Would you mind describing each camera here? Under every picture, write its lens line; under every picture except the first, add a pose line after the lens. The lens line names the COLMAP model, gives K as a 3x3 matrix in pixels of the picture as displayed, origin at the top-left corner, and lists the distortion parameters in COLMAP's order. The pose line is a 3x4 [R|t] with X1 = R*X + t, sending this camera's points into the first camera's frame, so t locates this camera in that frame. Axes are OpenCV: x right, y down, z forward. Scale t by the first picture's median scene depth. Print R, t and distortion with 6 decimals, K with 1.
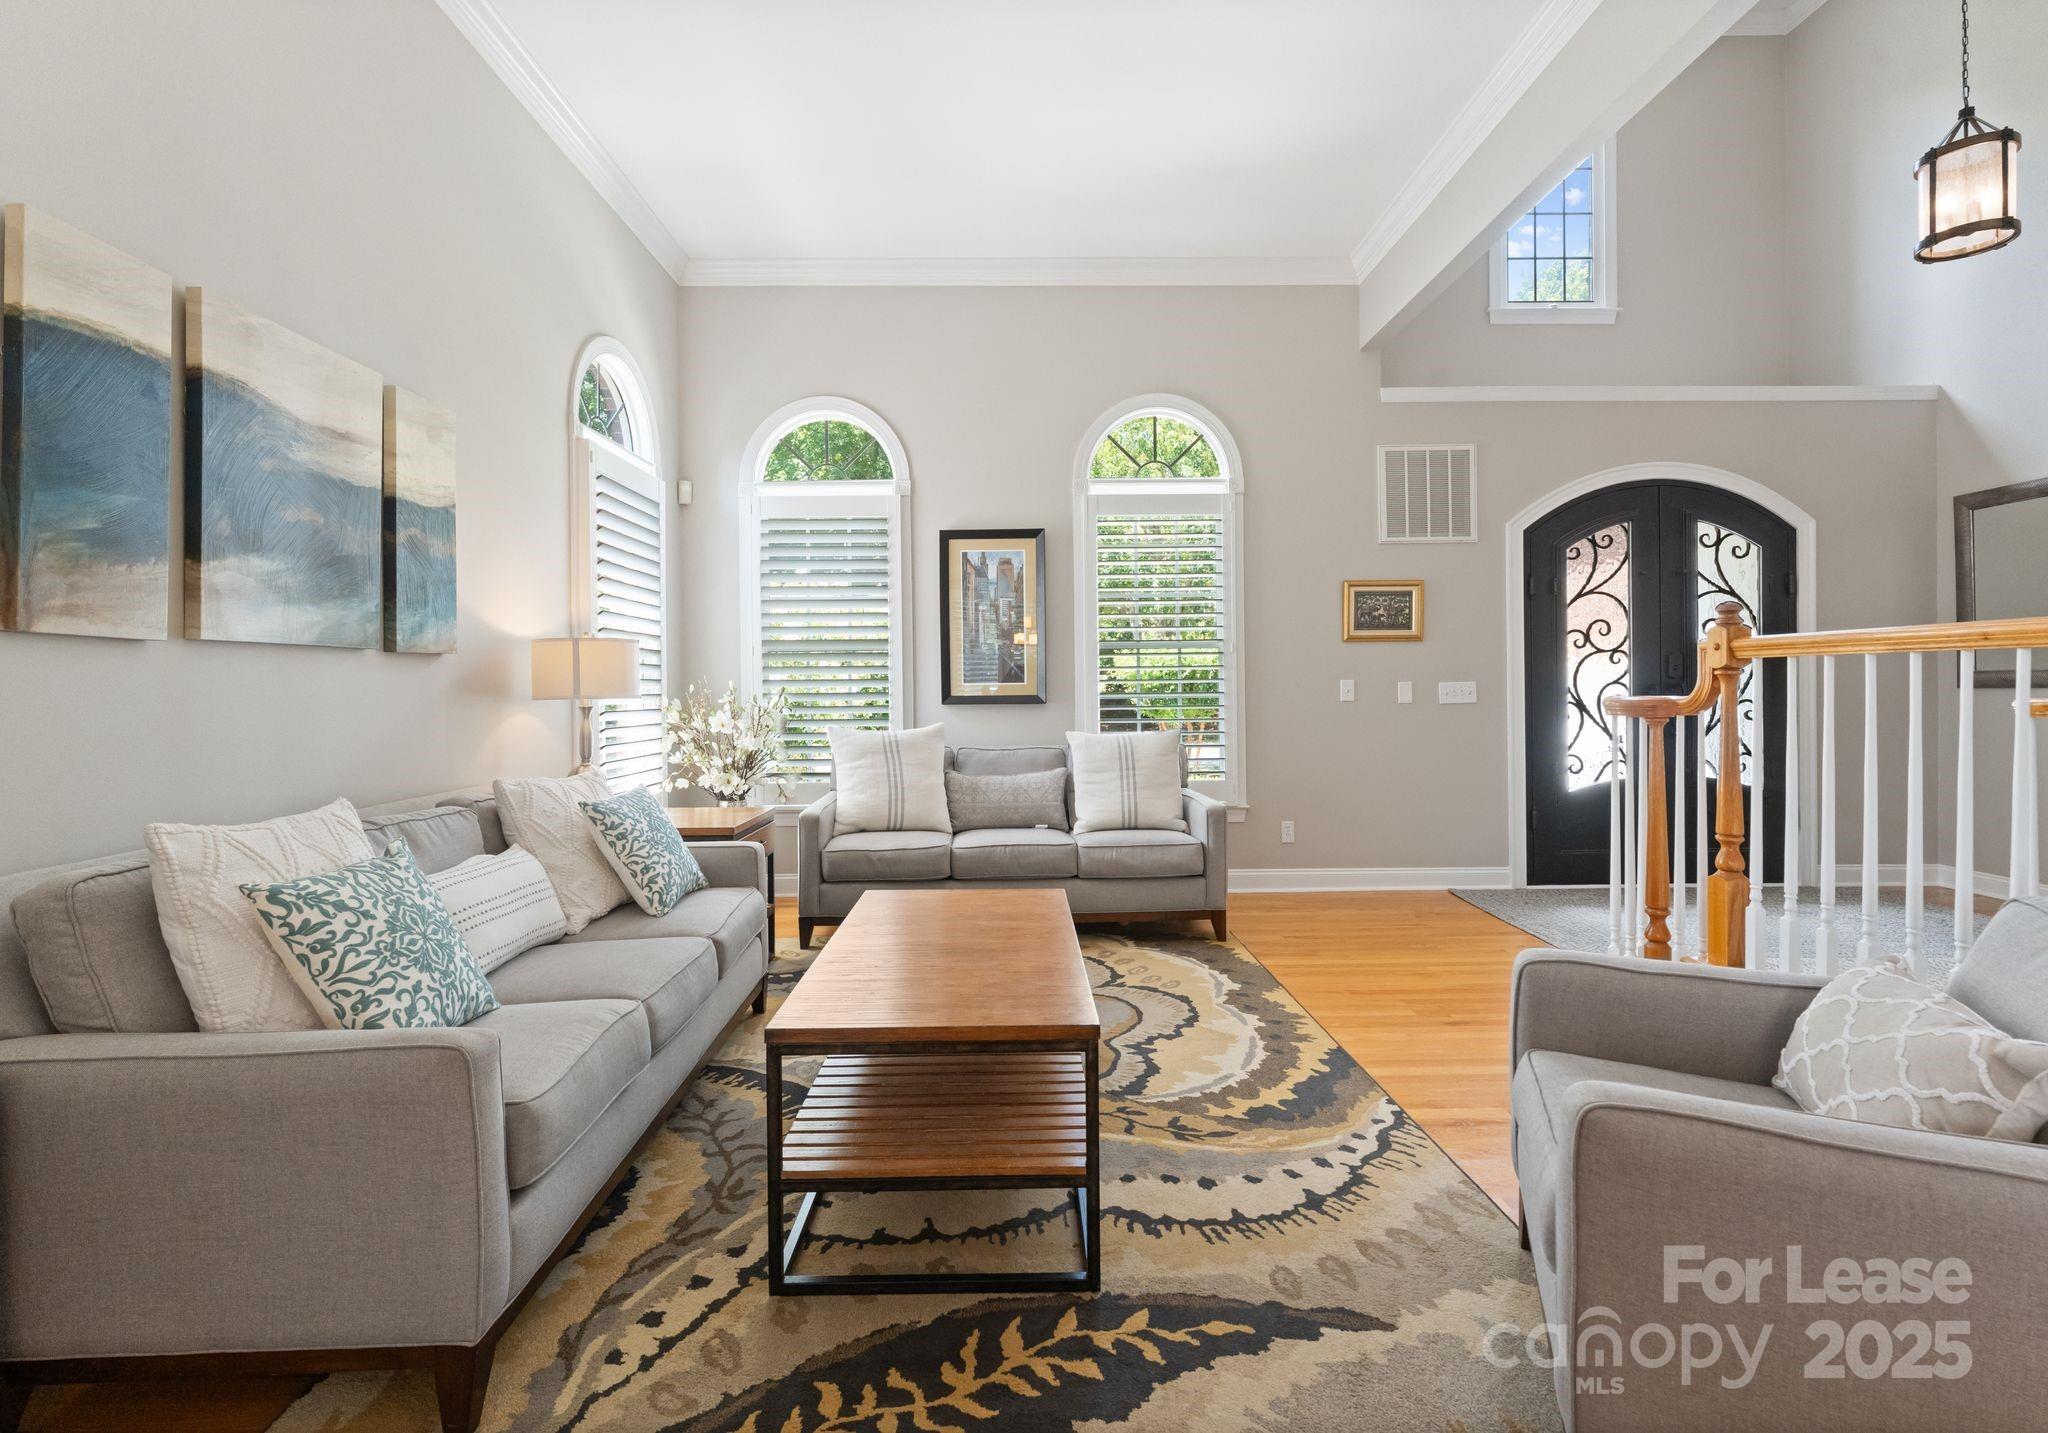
lens RADIAL K [[902.6, 0, 1023.4], [0, 902.6, 695.7], [0, 0, 1]] dist [-0.005240, -0.000303]
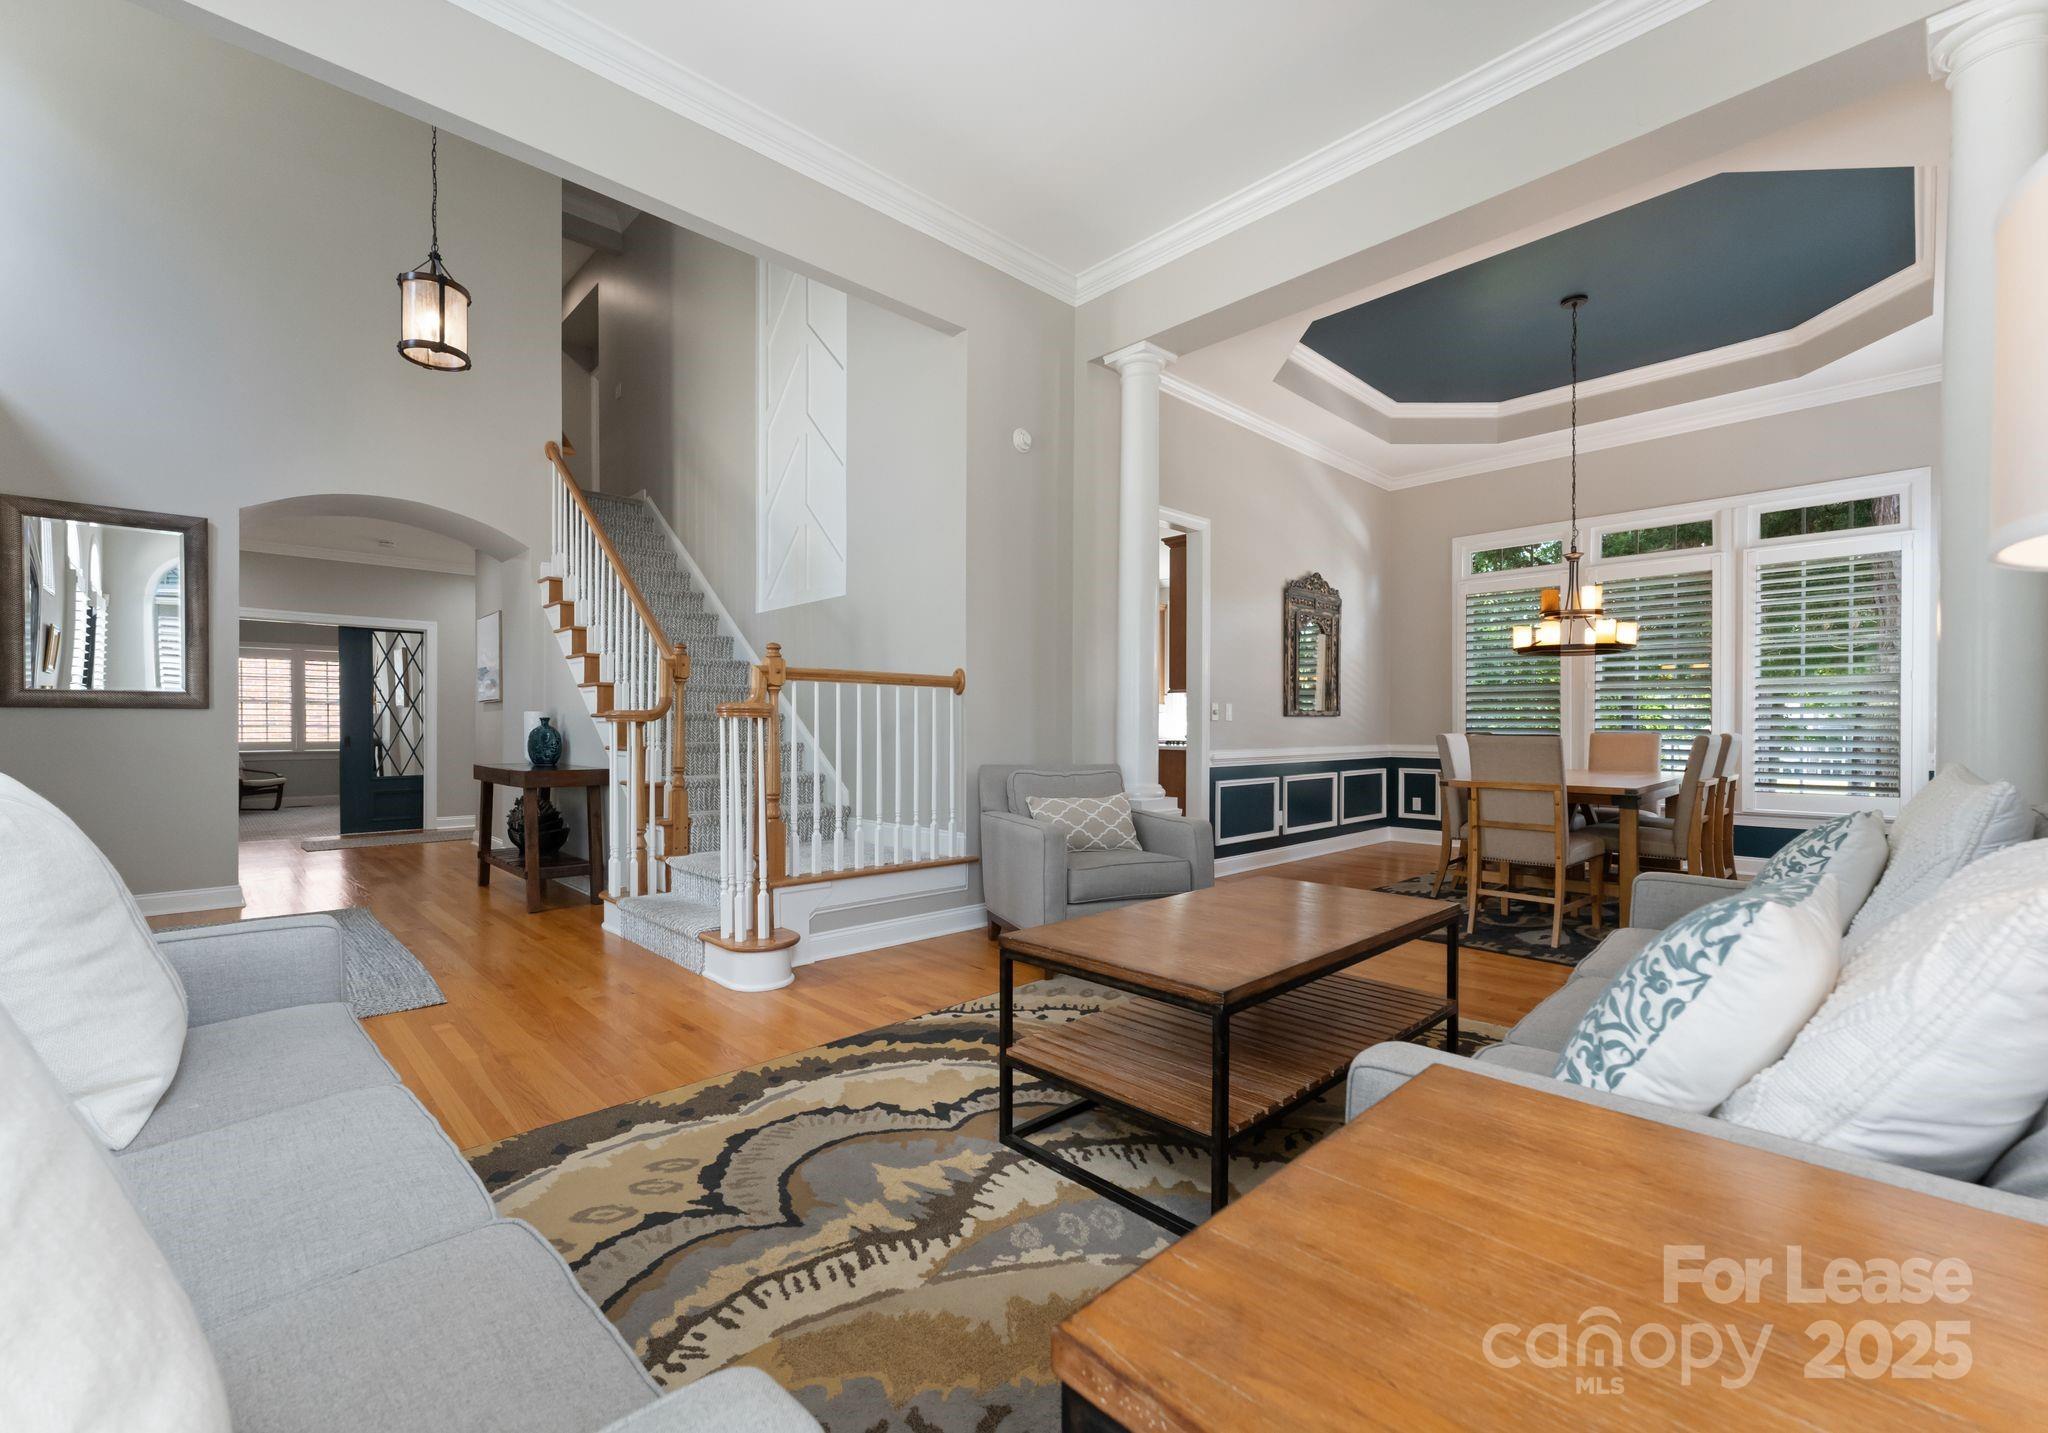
lens RADIAL K [[874.2, 0, 1014.8], [0, 874.2, 724.8], [0, 0, 1]] dist [-0.000406, -0.000866]
pose [[-0.678115, 0.007908, 0.734913, -0.603350], [0.008120, 0.999962, -0.003268, 0.049174], [-0.734911, 0.003752, -0.678153, 1.782010]]
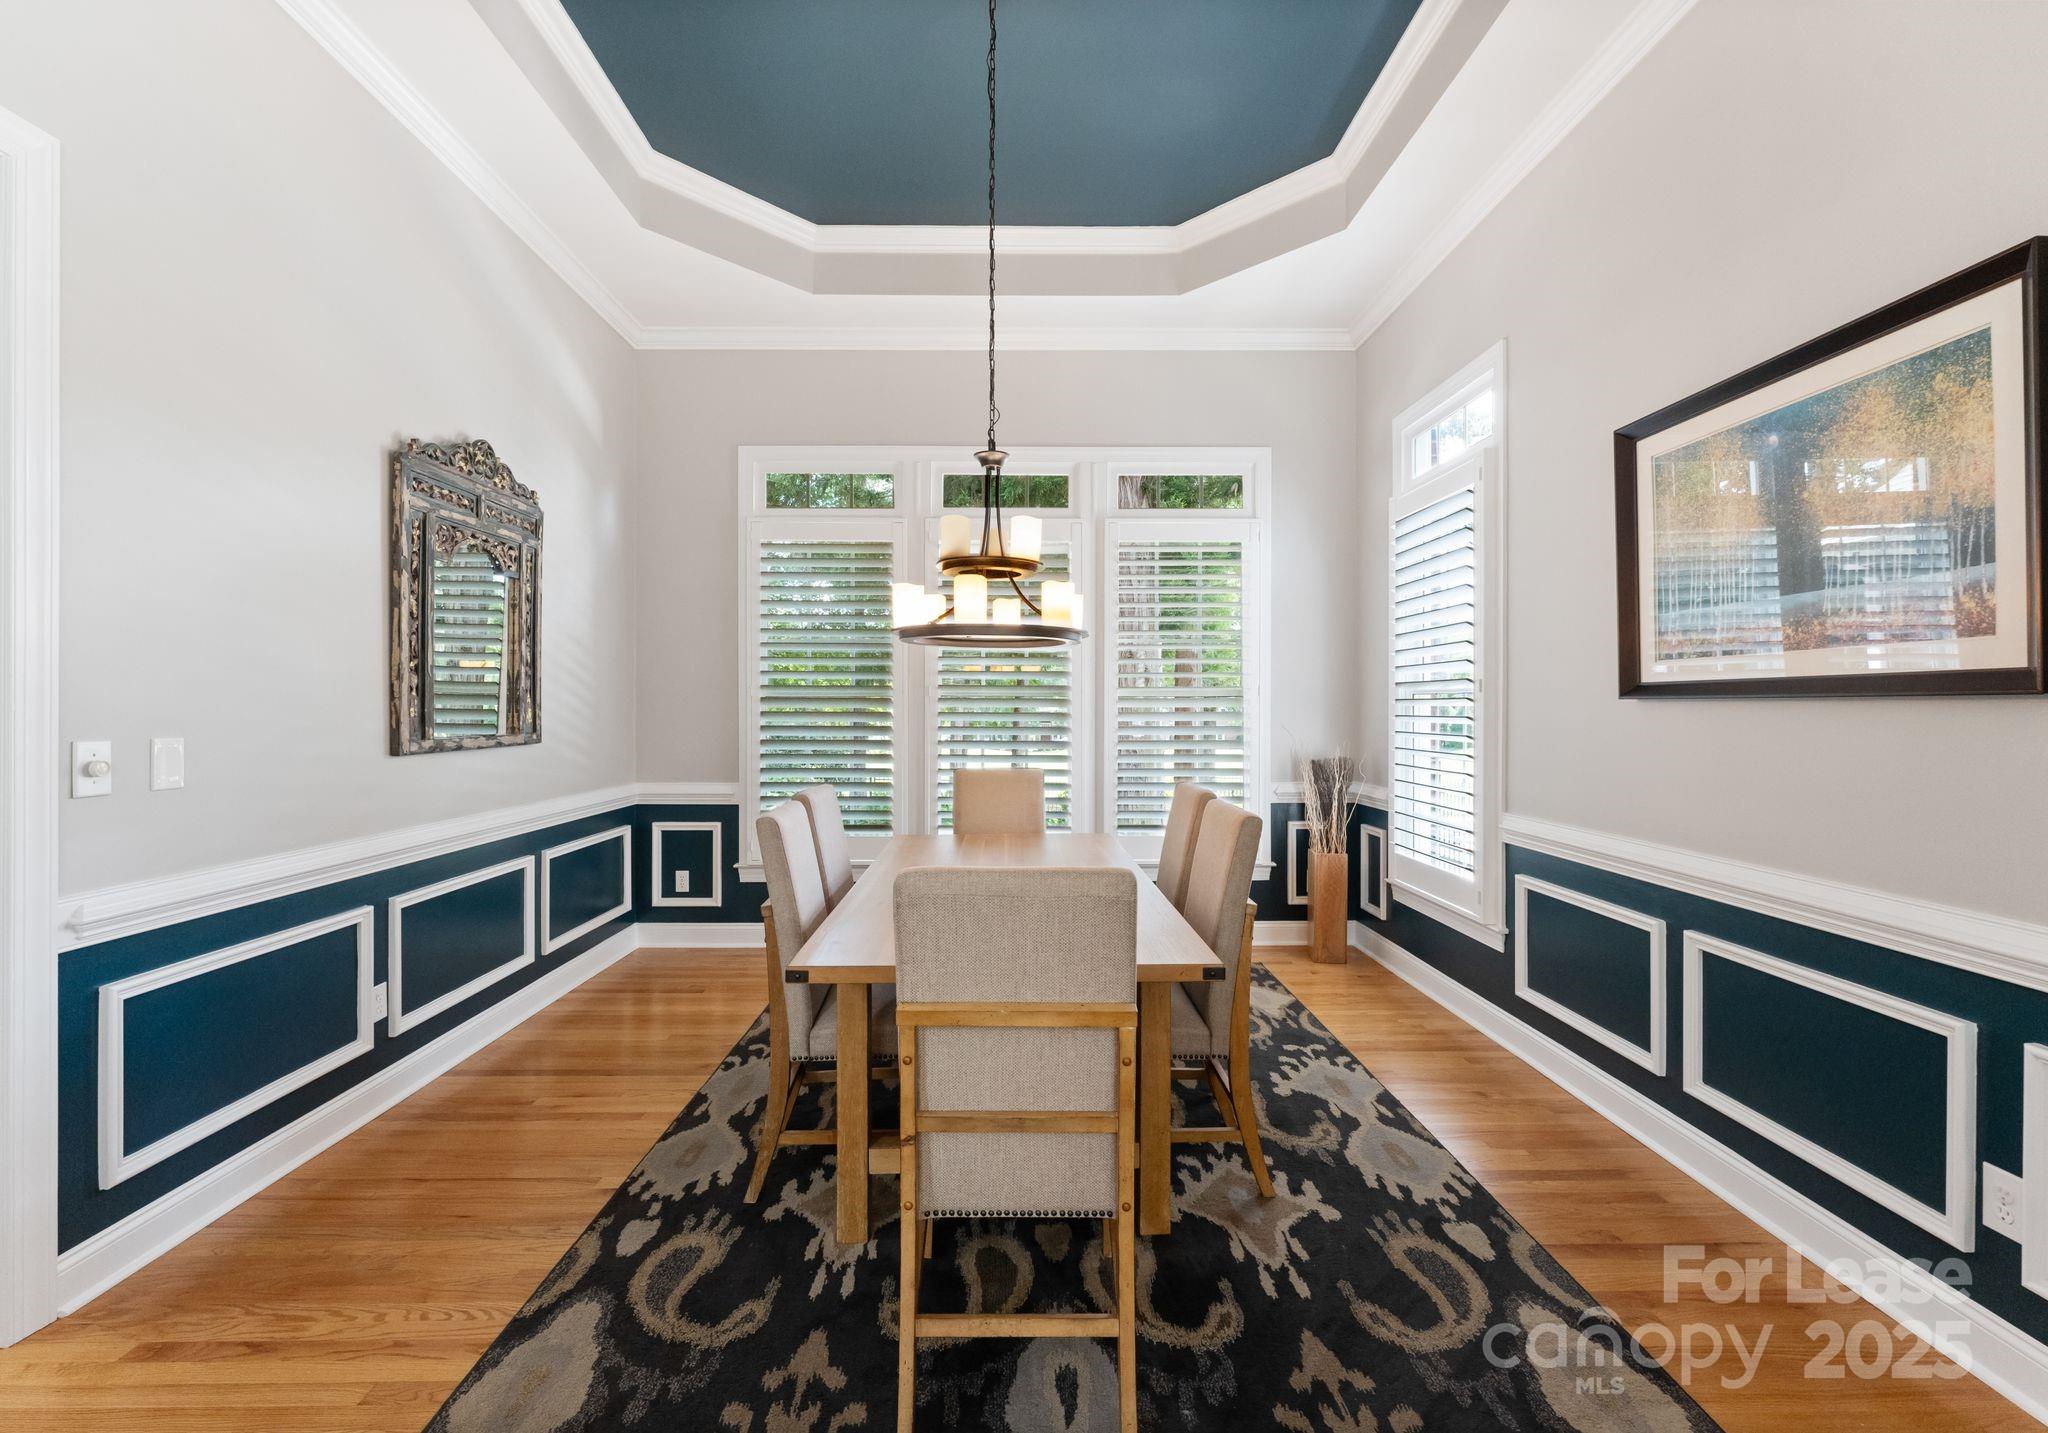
lens RADIAL K [[874.2, 0, 1019.9], [0, 874.2, 712.0], [0, 0, 1]] dist [-0.000406, -0.000866]
pose [[-0.999974, 0.006550, -0.003143, -0.010461], [0.006516, 0.999922, 0.010700, -0.040943], [0.003213, 0.010680, -0.999938, 0.504505]]
